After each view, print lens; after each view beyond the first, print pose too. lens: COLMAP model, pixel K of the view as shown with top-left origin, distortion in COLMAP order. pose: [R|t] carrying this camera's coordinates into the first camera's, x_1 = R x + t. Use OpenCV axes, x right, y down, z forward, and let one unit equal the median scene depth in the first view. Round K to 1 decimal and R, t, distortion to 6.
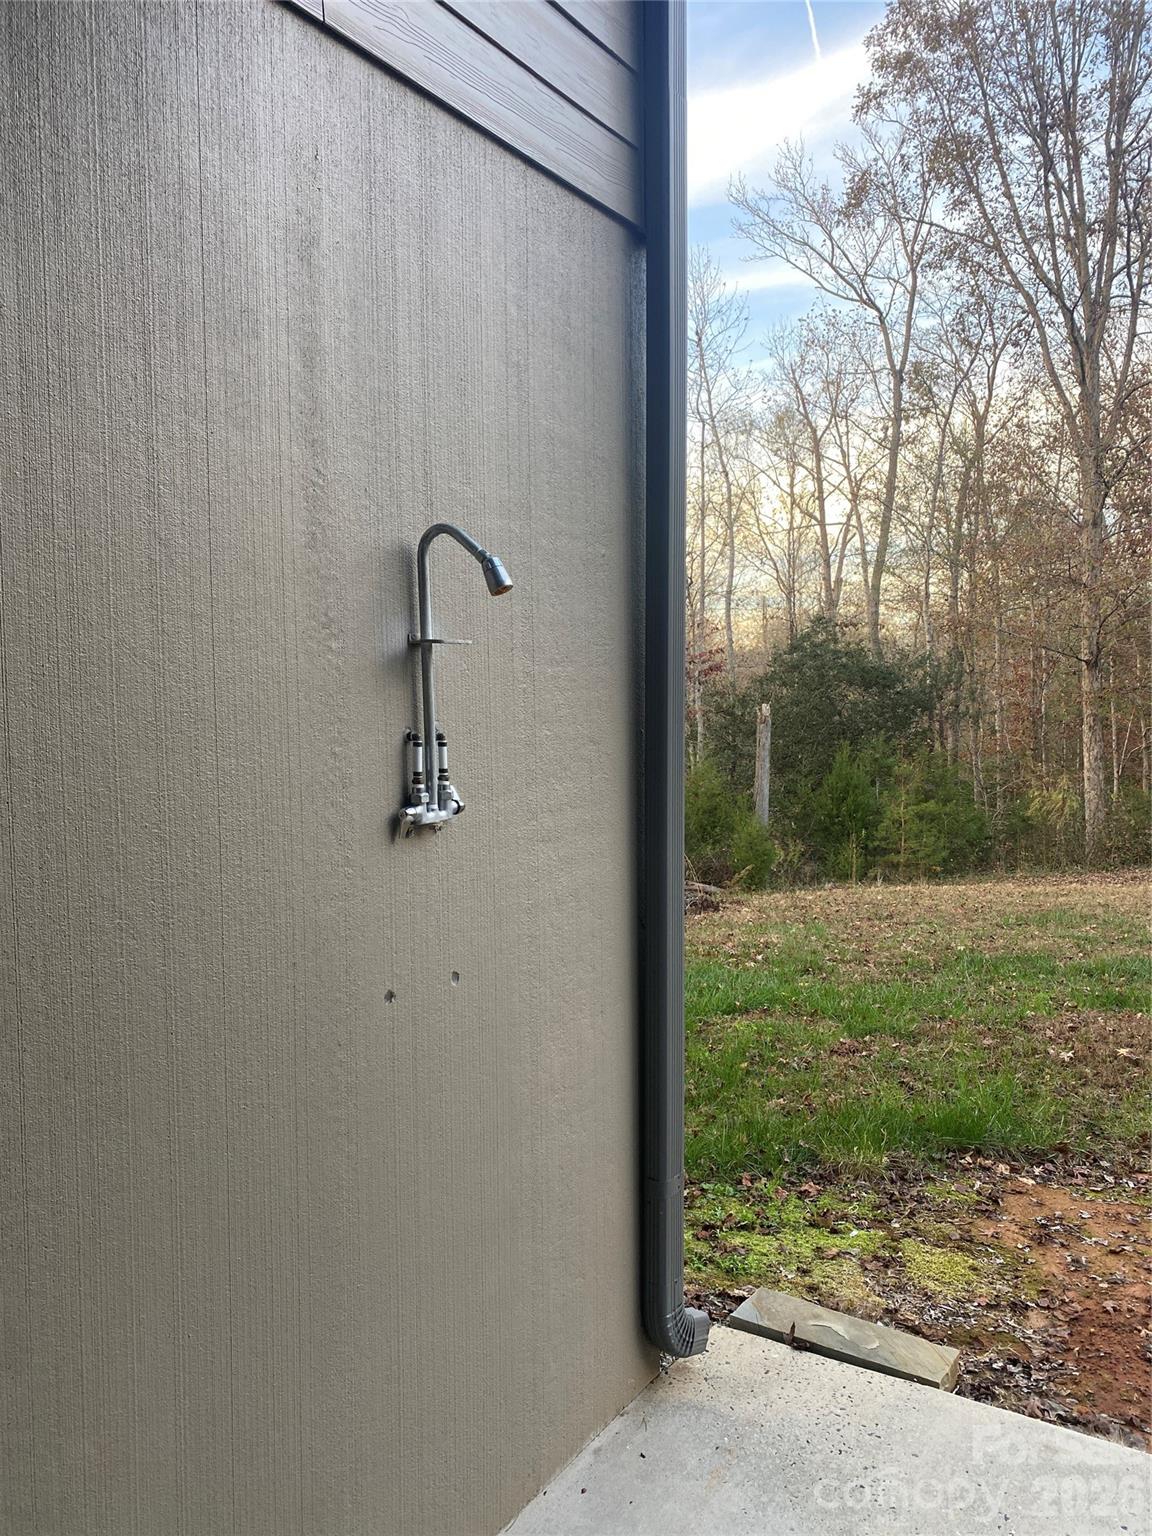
lens RADIAL K [[1177.9, 0, 578.8], [0, 1177.9, 768.5], [0, 0, 1]] dist [0.015681, -0.017290]
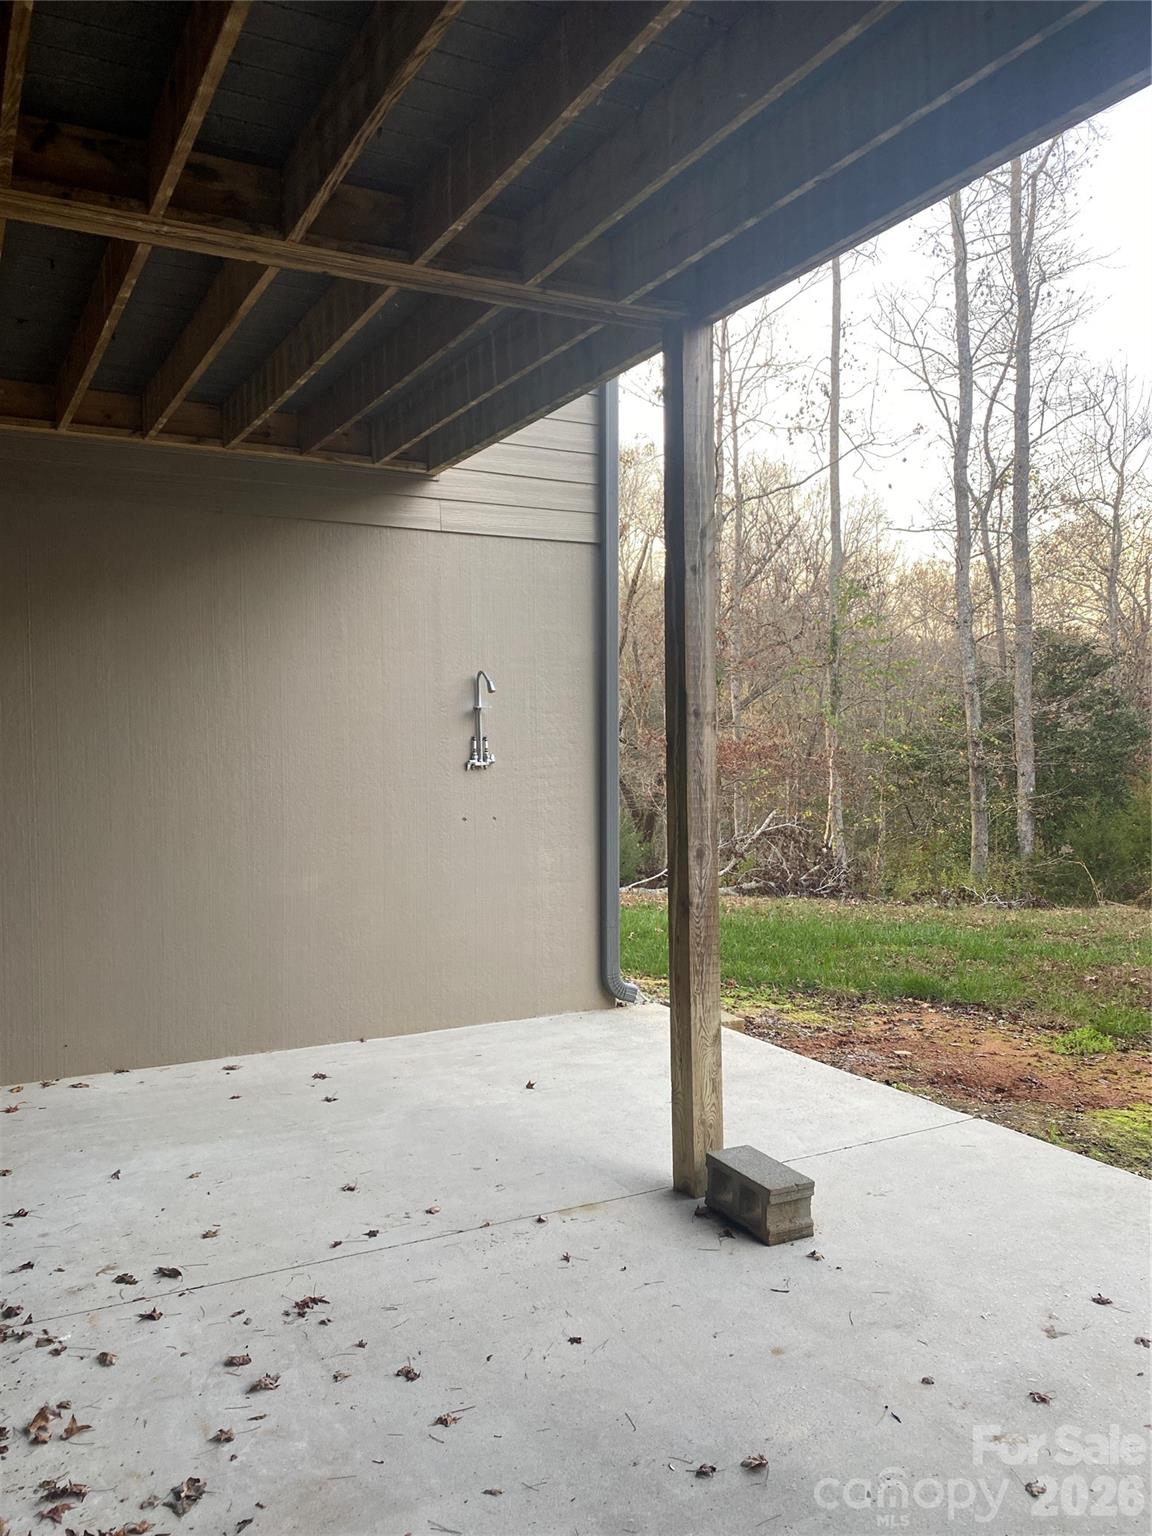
lens RADIAL K [[1177.9, 0, 573.8], [0, 1177.9, 759.8], [0, 0, 1]] dist [0.015681, -0.017290]
pose [[0.877849, 0.018038, -0.478597, 1.597108], [-0.030618, 0.999360, -0.018496, 0.080870], [0.477957, 0.030890, 0.877840, -1.628164]]
